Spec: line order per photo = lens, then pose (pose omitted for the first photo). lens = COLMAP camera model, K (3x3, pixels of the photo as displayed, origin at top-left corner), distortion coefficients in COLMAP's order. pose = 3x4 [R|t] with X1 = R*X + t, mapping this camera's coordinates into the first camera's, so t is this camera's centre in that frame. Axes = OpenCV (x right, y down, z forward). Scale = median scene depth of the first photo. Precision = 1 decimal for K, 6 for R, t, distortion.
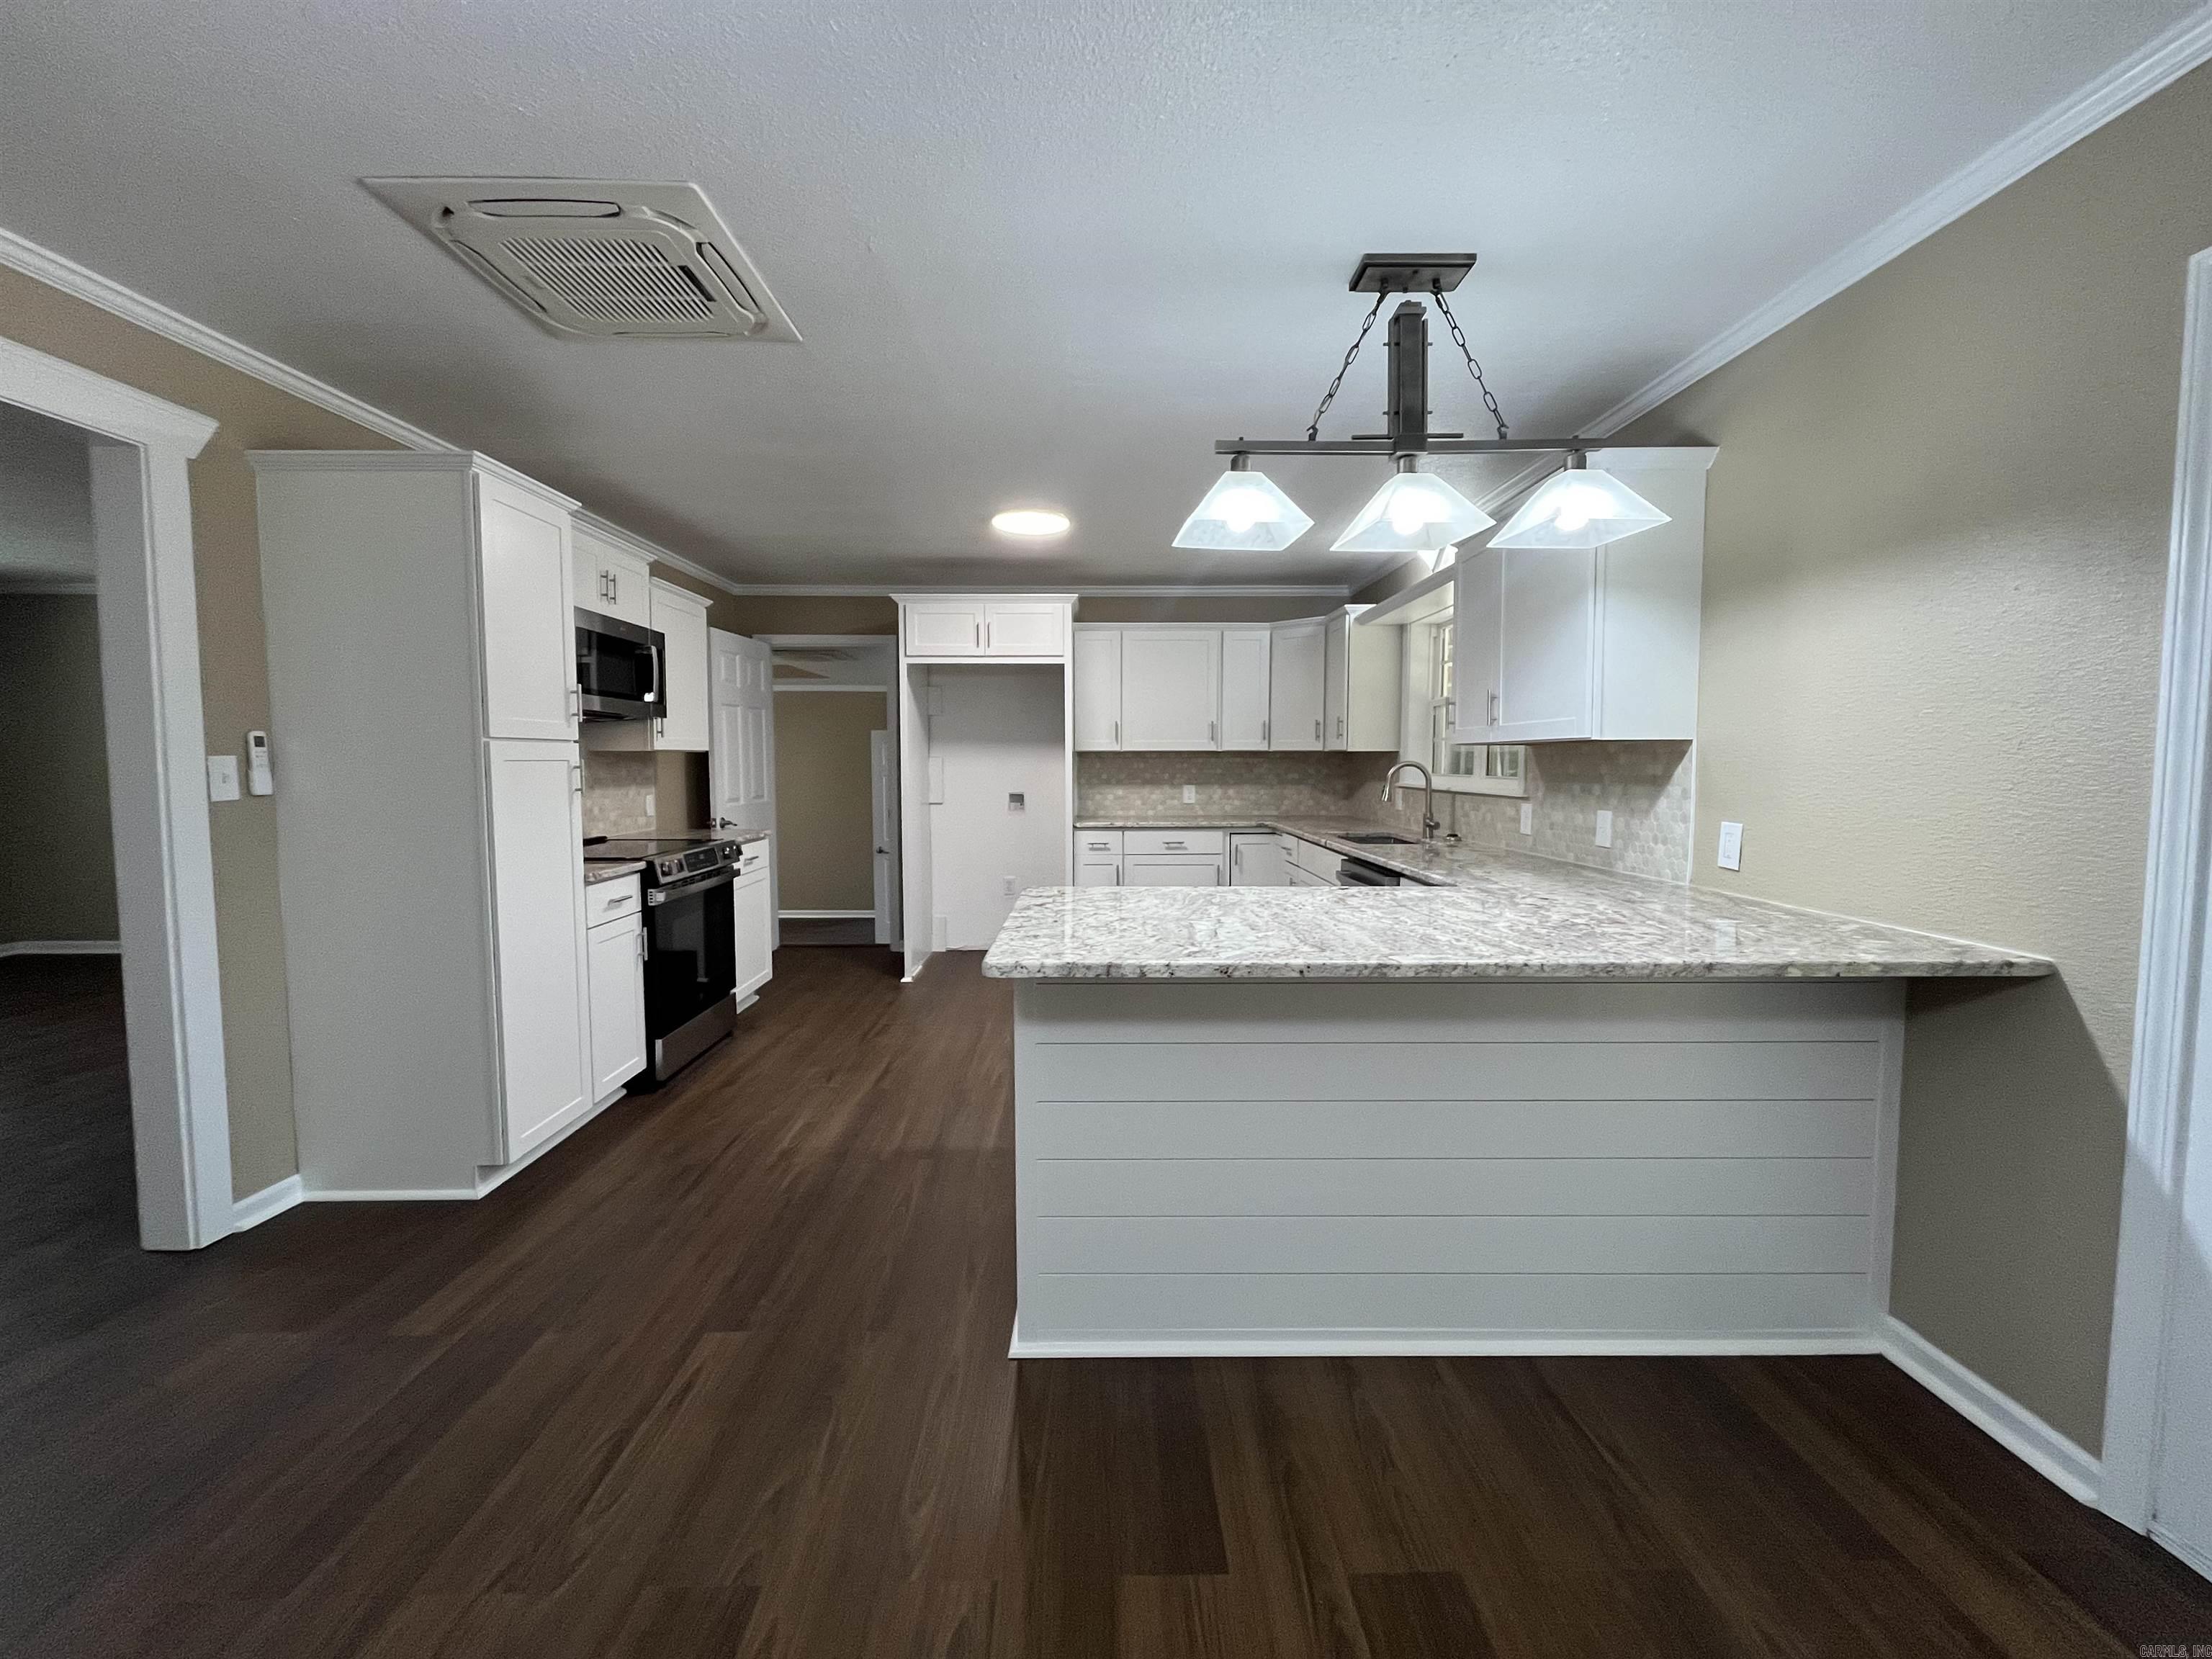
lens RADIAL K [[893.8, 0, 1105.3], [0, 893.8, 819.6], [0, 0, 1]] dist [0.002802, -0.001466]
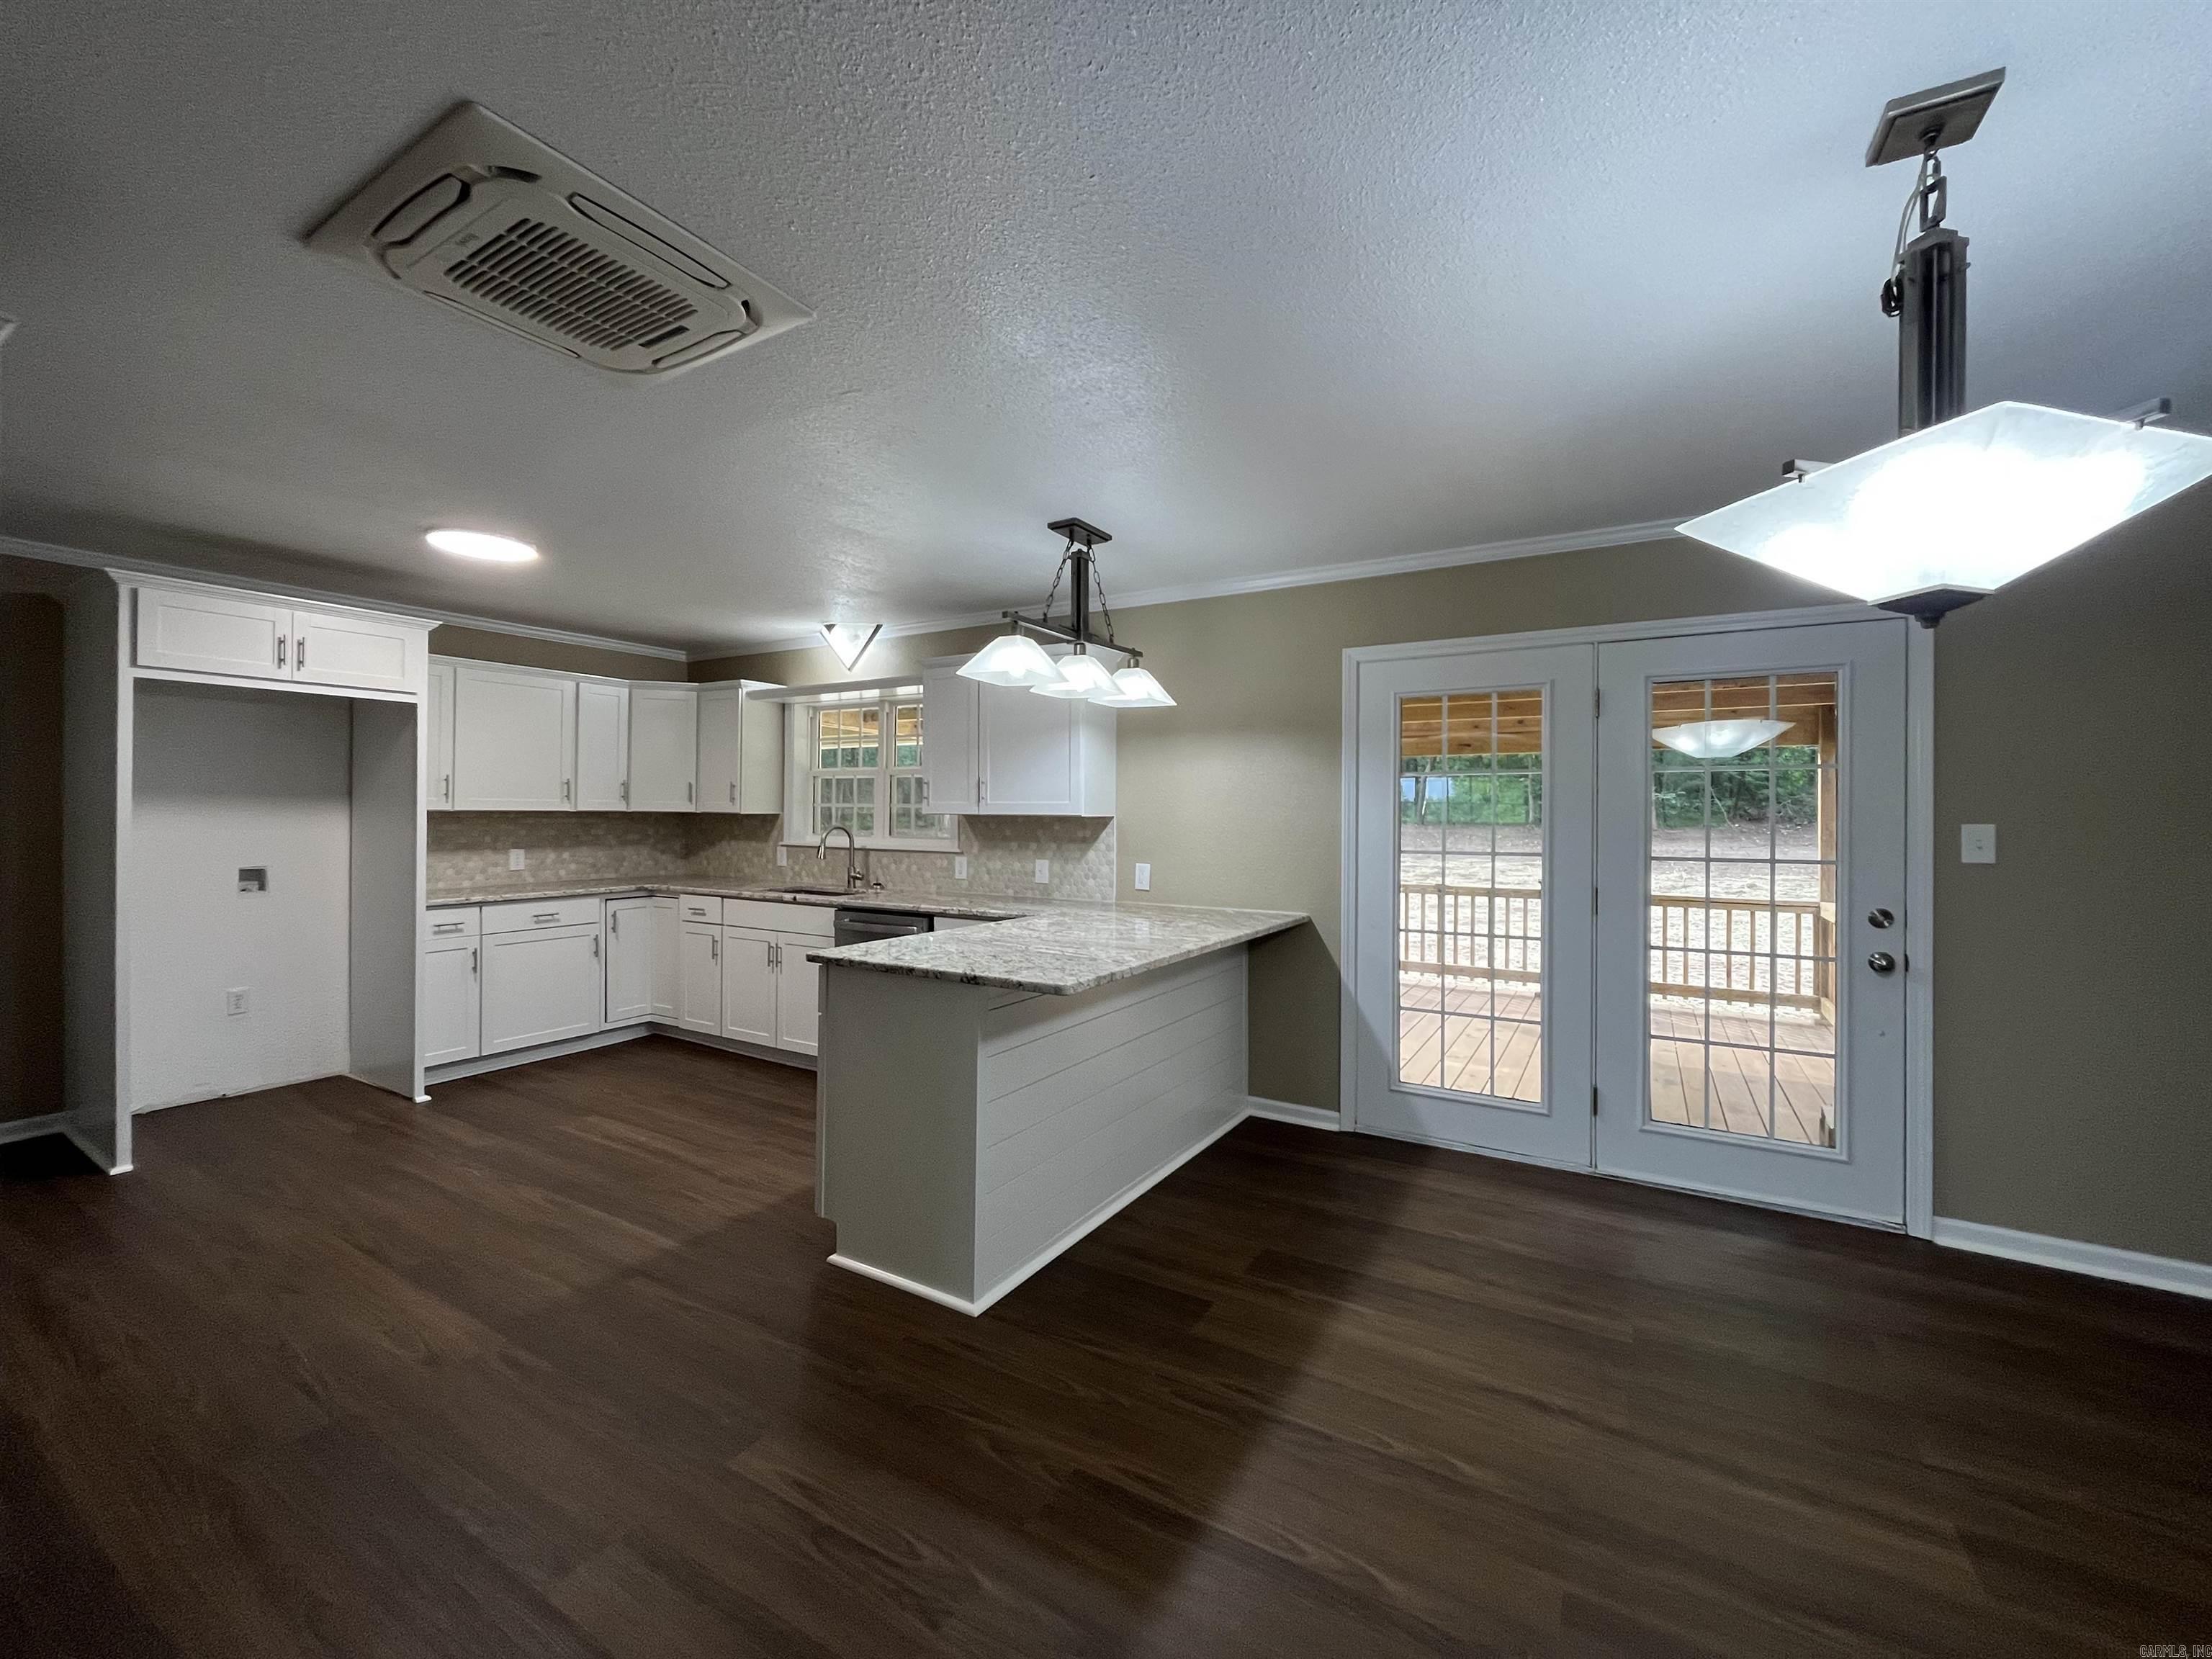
lens RADIAL K [[893.8, 0, 1110.6], [0, 893.8, 821.6], [0, 0, 1]] dist [0.002802, -0.001466]
pose [[0.524535, -0.003560, 0.851382, -0.419403], [0.047423, 0.998561, -0.025041, -0.019269], [-0.850067, 0.053510, 0.523949, 0.058069]]
